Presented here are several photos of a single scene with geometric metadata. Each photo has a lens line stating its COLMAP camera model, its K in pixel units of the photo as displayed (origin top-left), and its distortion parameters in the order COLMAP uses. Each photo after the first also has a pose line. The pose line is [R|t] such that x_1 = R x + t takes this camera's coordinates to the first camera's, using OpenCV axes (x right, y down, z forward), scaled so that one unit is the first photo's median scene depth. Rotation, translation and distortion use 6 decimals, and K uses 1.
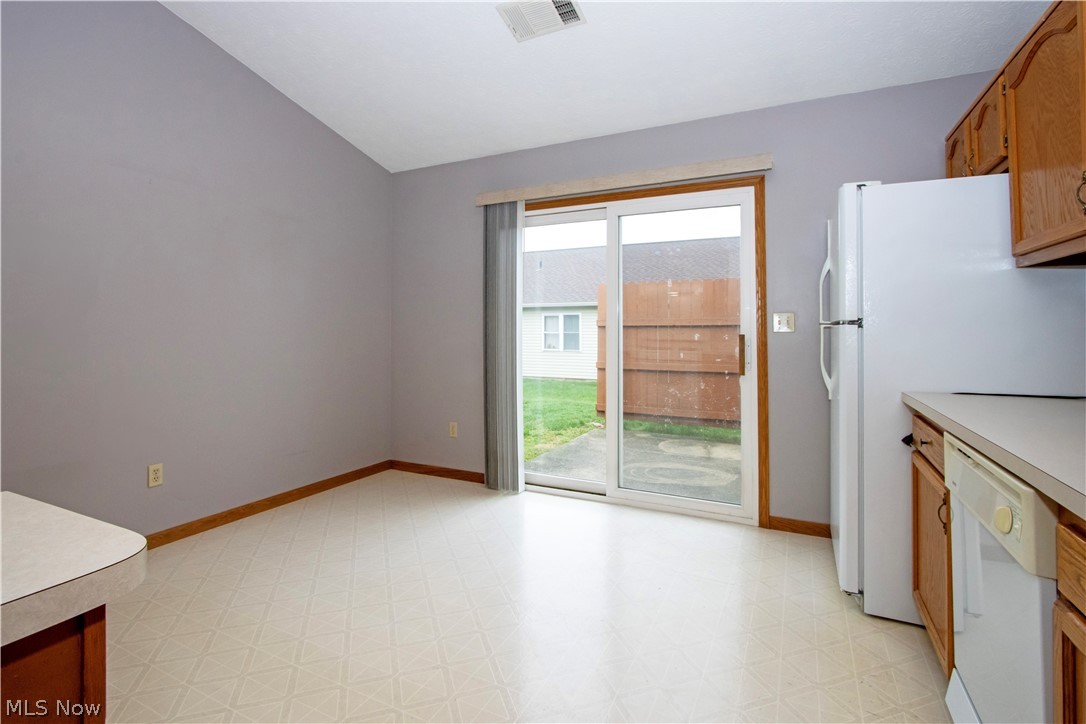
lens RADIAL K [[523.2, 0, 541.8], [0, 523.2, 325.8], [0, 0, 1]] dist [-0.000418, 0.000040]
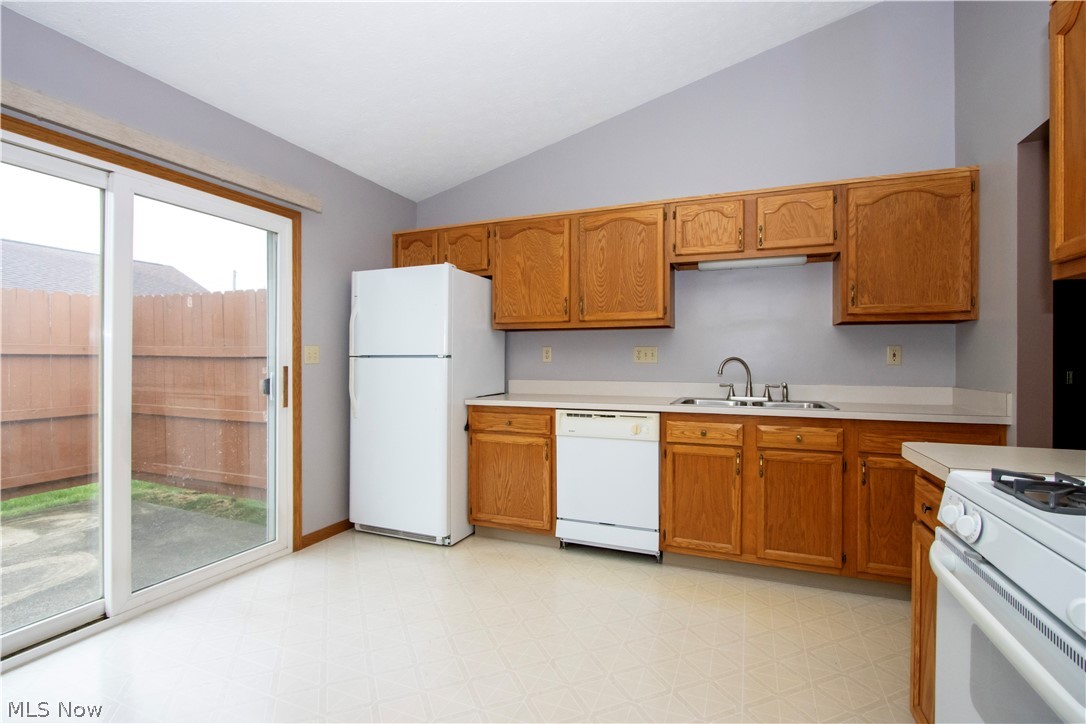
lens RADIAL K [[515.3, 0, 541.2], [0, 515.3, 365.6], [0, 0, 1]] dist [-0.002876, -0.000159]
pose [[-0.067085, -0.011941, 0.997676, -0.627421], [-0.011188, 0.999875, 0.011215, -0.000471], [-0.997685, -0.010410, -0.067210, 0.582970]]
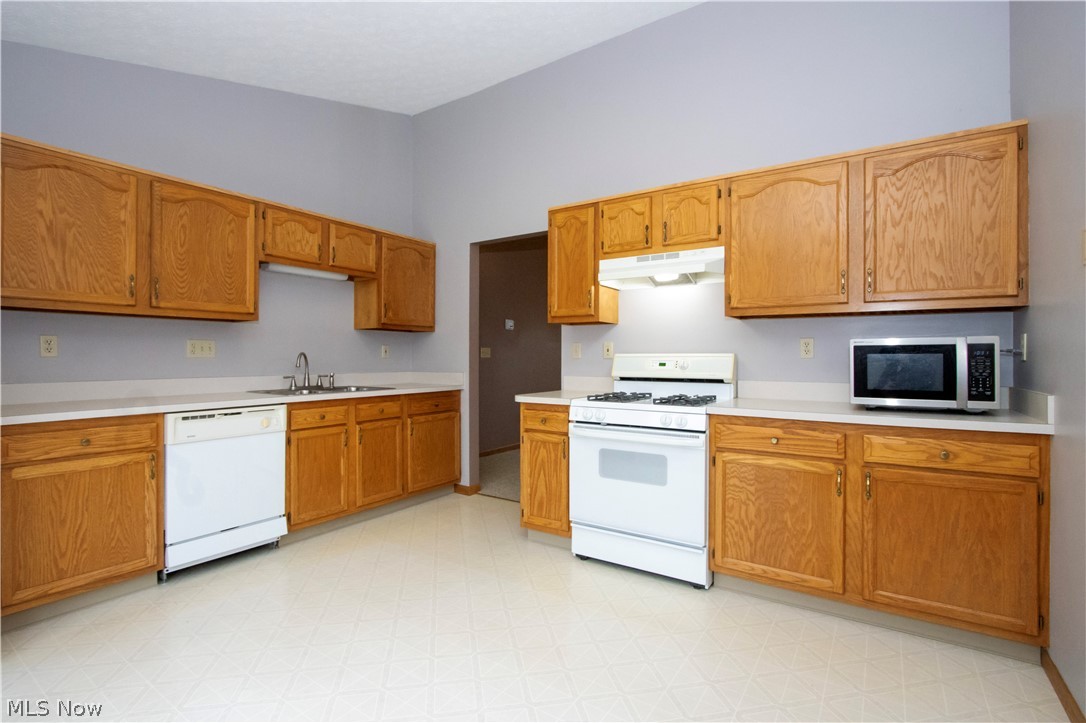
lens RADIAL K [[513.8, 0, 543.0], [0, 513.8, 361.5], [0, 0, 1]] dist [0.000117, 0.000221]
pose [[-0.991157, -0.005470, 0.132583, -0.321883], [-0.005430, 0.999985, 0.000670, 0.007924], [-0.132584, -0.000056, -0.991172, 1.258898]]
